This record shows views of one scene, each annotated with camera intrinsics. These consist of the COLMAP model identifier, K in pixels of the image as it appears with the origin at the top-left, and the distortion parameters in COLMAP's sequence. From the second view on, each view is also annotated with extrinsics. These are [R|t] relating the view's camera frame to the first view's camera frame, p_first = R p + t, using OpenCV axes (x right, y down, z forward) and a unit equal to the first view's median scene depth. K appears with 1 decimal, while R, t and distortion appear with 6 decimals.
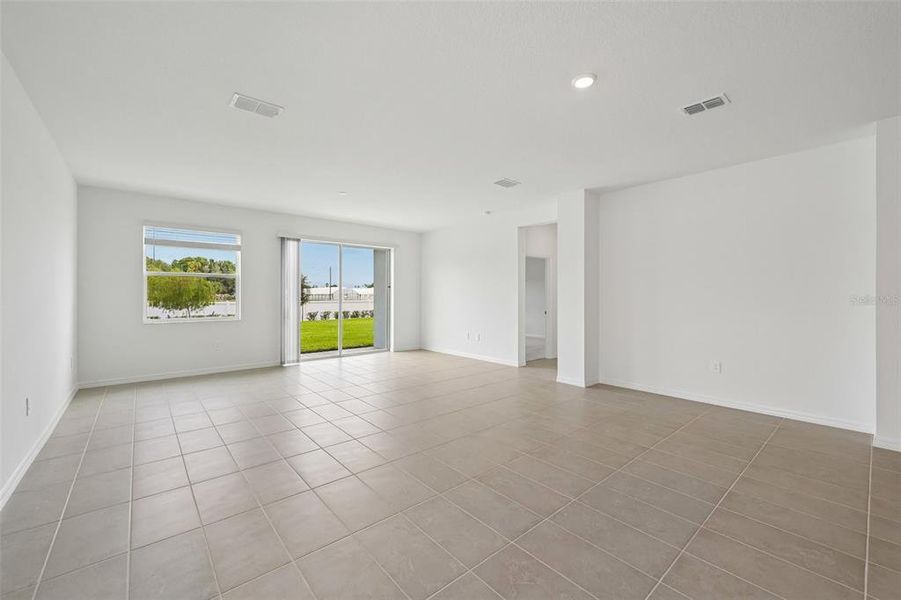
lens RADIAL K [[363.9, 0, 449.5], [0, 363.9, 293.6], [0, 0, 1]] dist [0.000857, -0.000017]
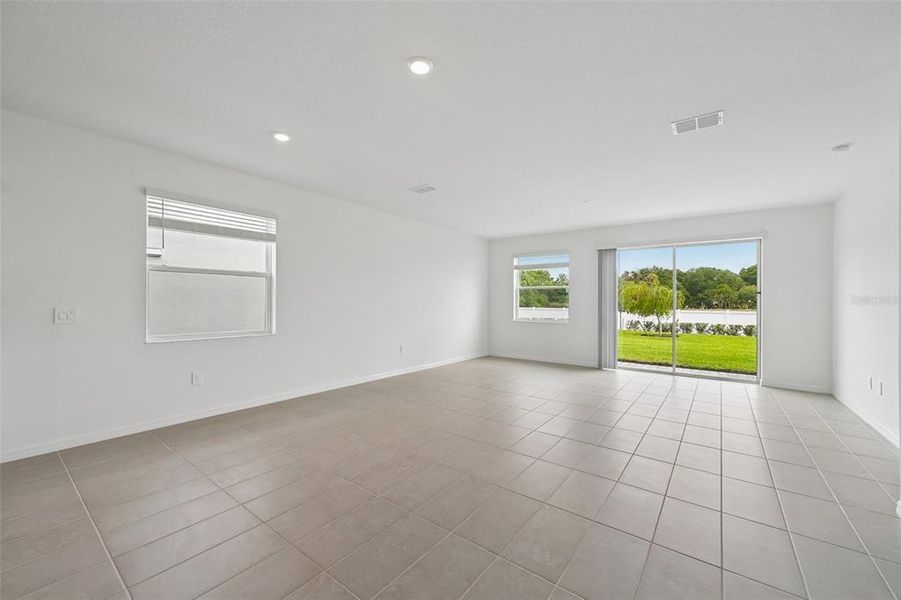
lens RADIAL K [[358.5, 0, 450.5], [0, 358.5, 300.0], [0, 0, 1]] dist [0.001717, 0.000058]
pose [[0.210156, 0.000563, -0.977668, 0.445920], [-0.007483, 0.999971, -0.001033, -0.000687], [0.977639, 0.007533, 0.210154, 0.304689]]
